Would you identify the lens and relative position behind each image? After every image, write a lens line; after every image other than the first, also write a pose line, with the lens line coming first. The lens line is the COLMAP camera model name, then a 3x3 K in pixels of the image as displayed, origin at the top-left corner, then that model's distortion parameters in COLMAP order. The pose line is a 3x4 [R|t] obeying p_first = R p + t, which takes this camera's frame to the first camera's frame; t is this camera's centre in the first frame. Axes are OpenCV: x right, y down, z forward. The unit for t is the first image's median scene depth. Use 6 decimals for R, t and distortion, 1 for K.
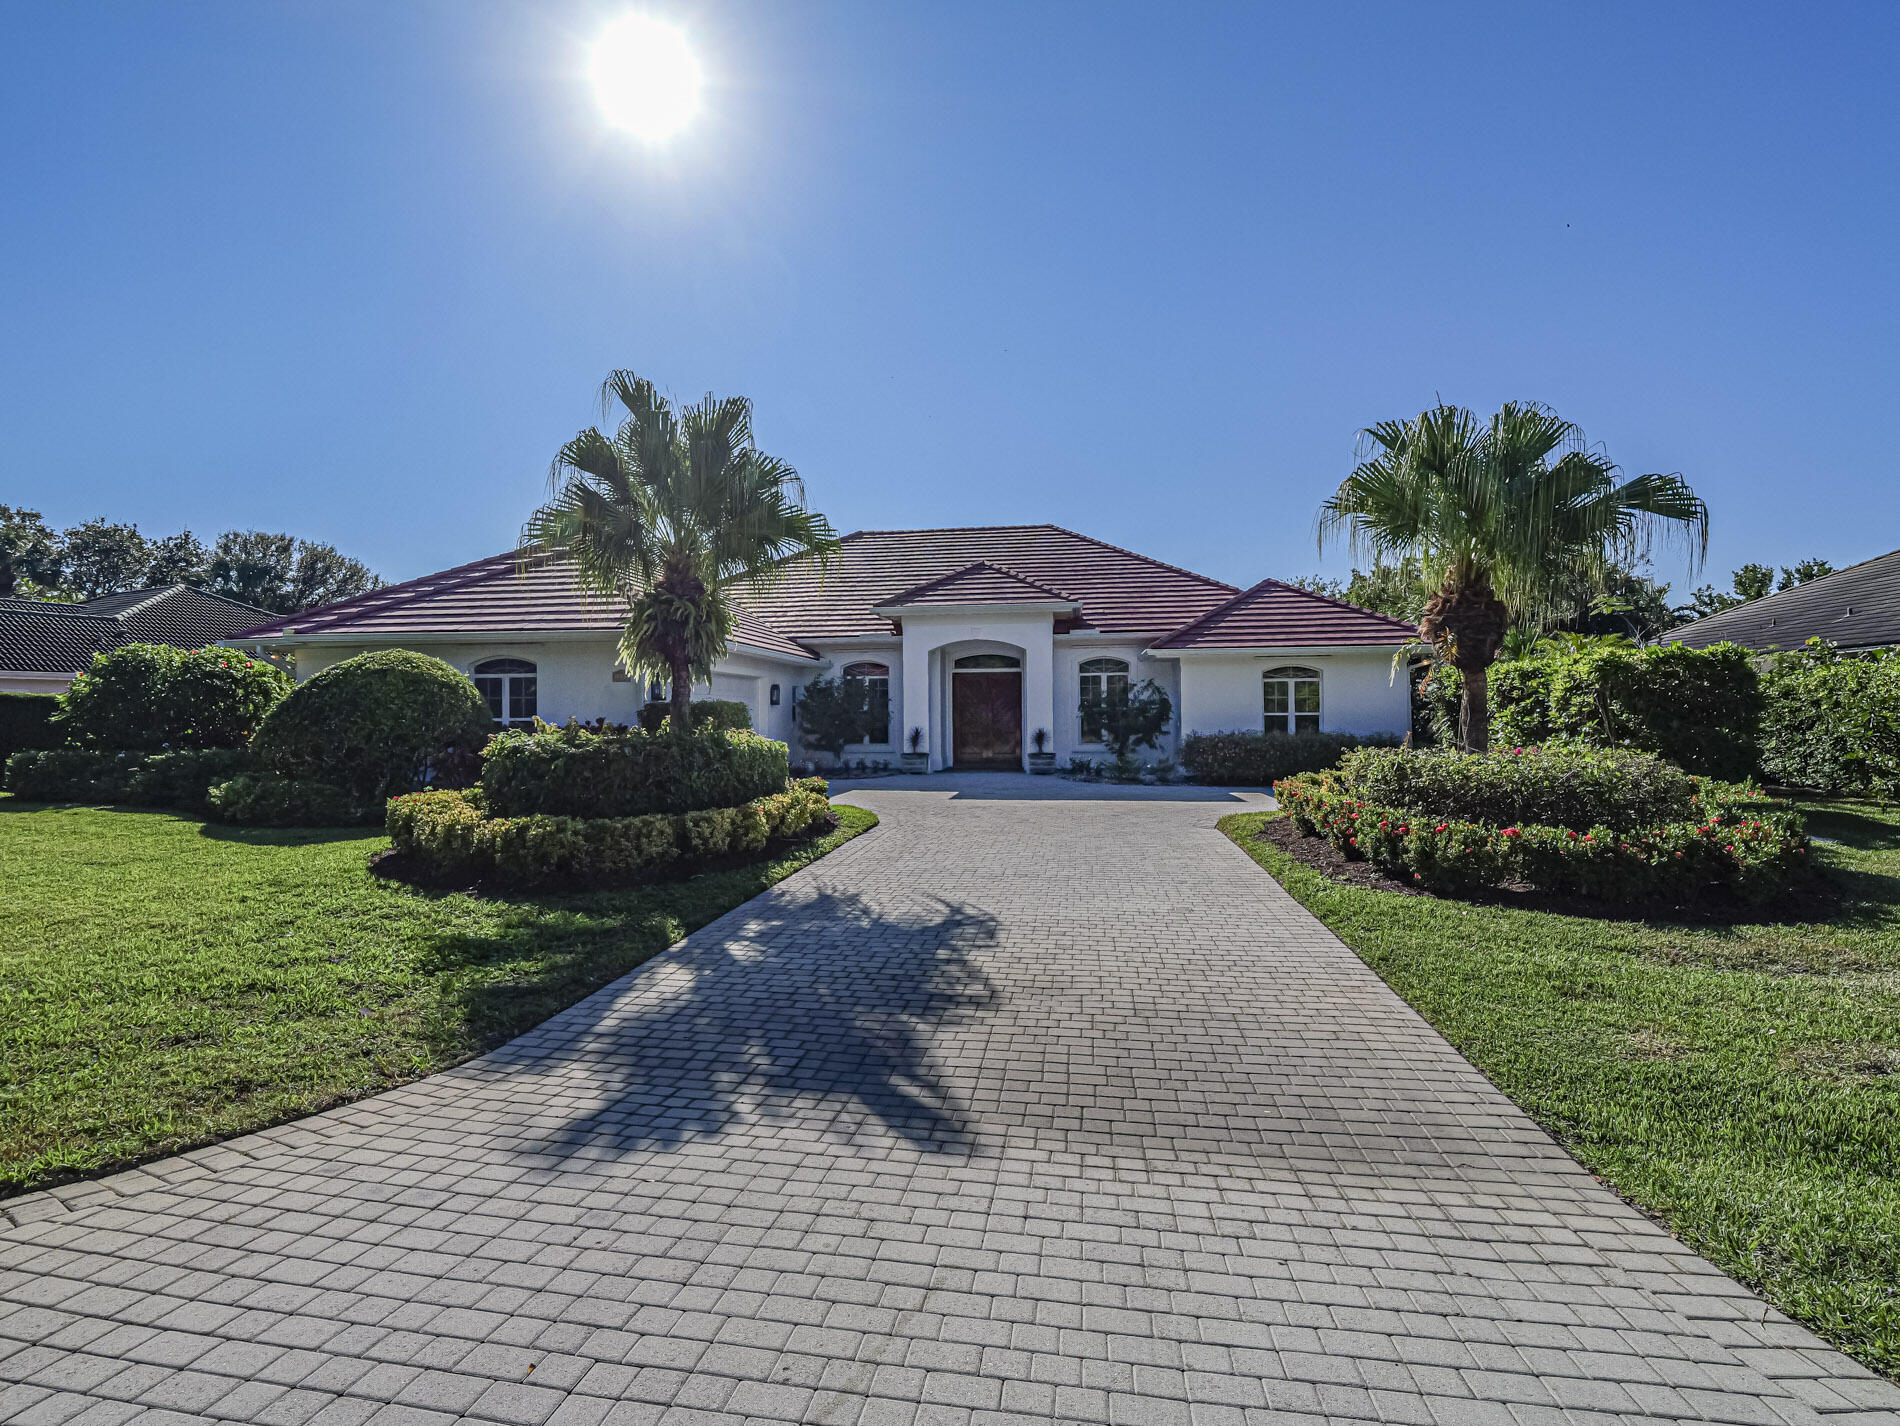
lens RADIAL K [[926.2, 0, 942.8], [0, 926.2, 718.7], [0, 0, 1]] dist [-0.007239, -0.002348]
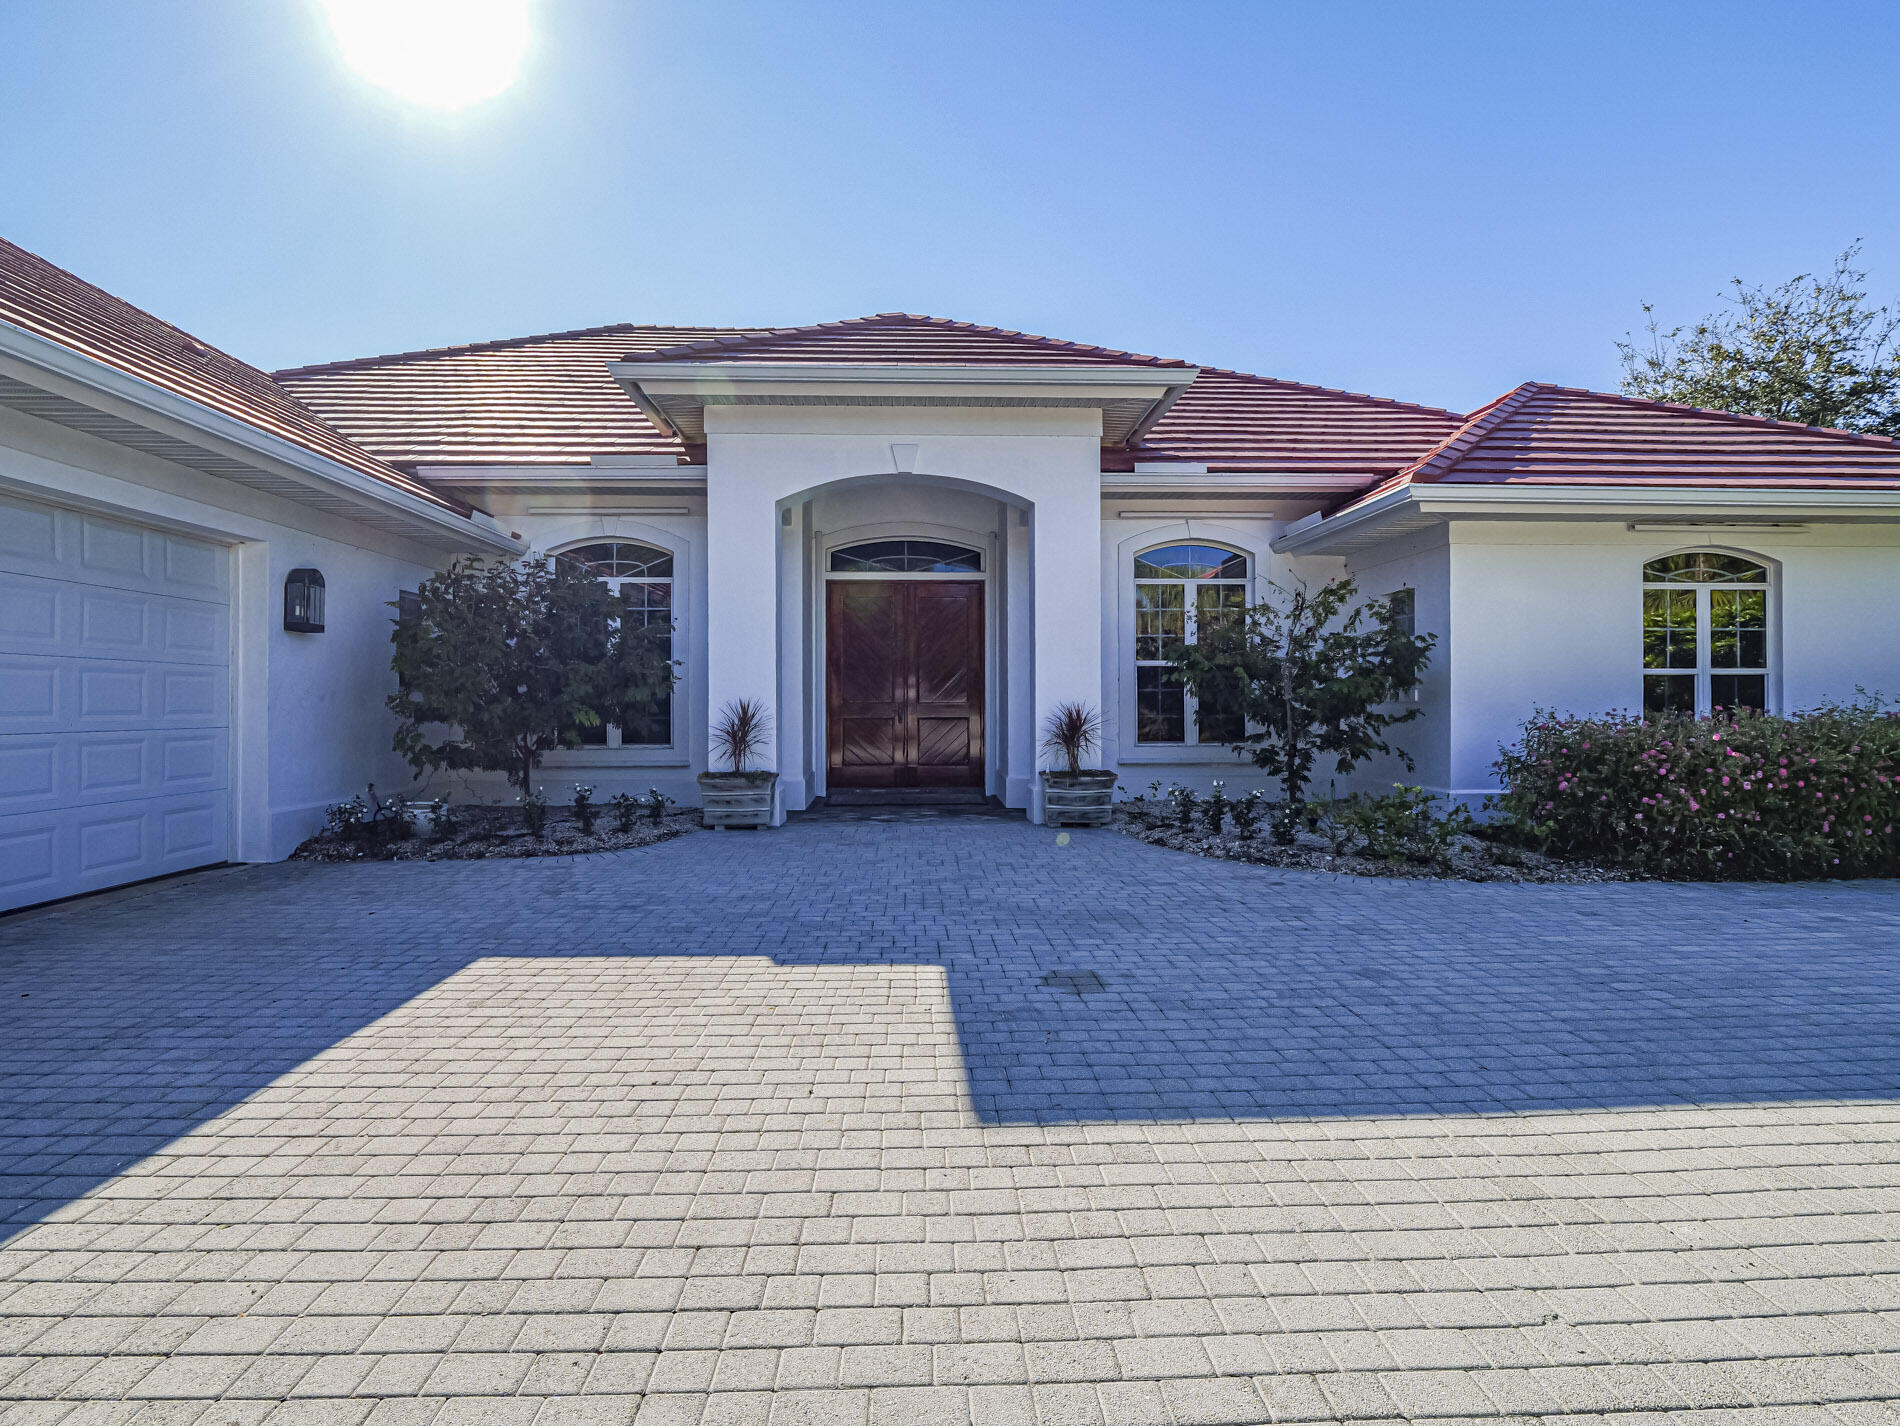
lens RADIAL K [[996.3, 0, 958.8], [0, 996.3, 705.0], [0, 0, 1]] dist [-0.003391, 0.002775]
pose [[0.980338, 0.003050, 0.197300, -0.022250], [-0.003889, 0.999985, 0.003863, 0.007925], [-0.197285, -0.004554, 0.980336, 0.582419]]
